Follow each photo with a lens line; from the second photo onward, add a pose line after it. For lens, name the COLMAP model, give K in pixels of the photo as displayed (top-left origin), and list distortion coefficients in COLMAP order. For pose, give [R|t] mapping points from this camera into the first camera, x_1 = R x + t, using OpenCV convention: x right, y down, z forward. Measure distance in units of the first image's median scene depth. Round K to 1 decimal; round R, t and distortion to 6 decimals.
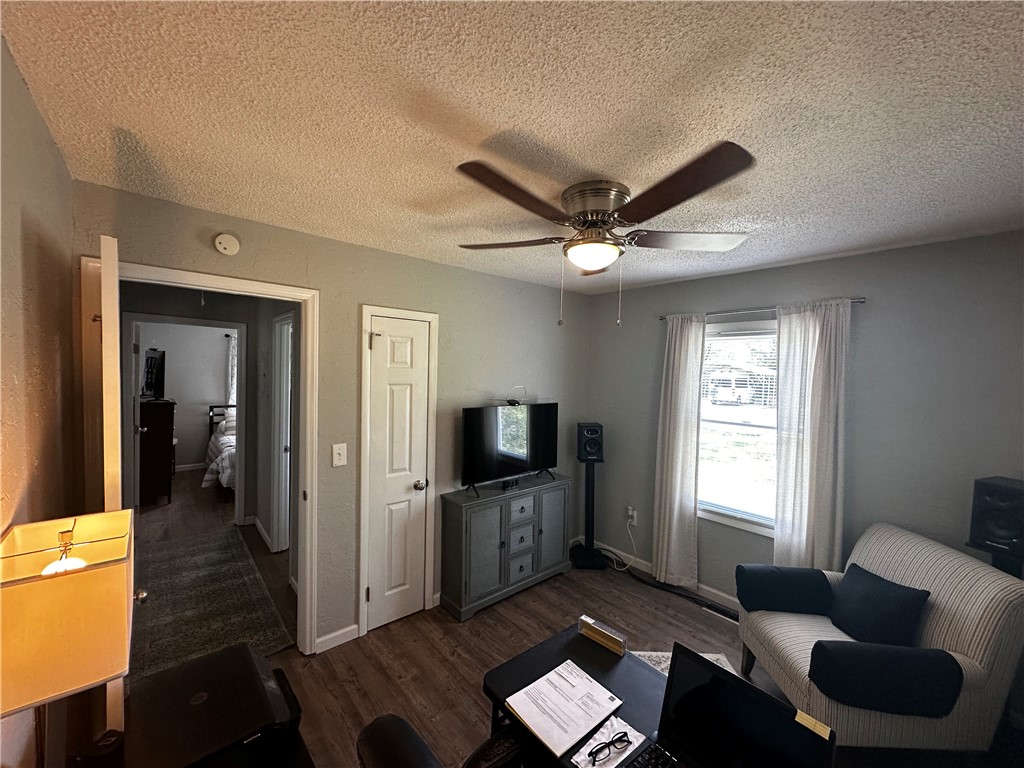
lens RADIAL K [[408.6, 0, 509.9], [0, 408.6, 386.9], [0, 0, 1]] dist [-0.002308, 0.000239]
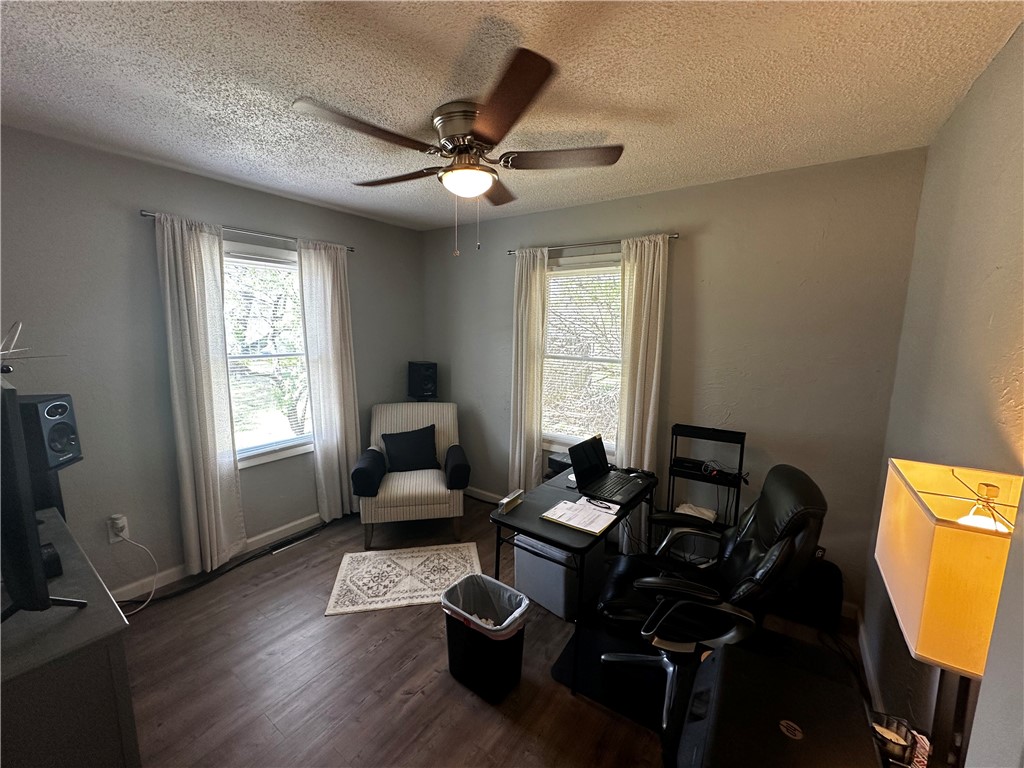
lens RADIAL K [[408.6, 0, 513.5], [0, 408.6, 382.3], [0, 0, 1]] dist [-0.002308, 0.000239]
pose [[-0.262497, -0.164679, 0.950776, -0.591152], [0.016710, 0.984406, 0.175117, -0.007403], [-0.964788, 0.061855, -0.255652, 0.787420]]
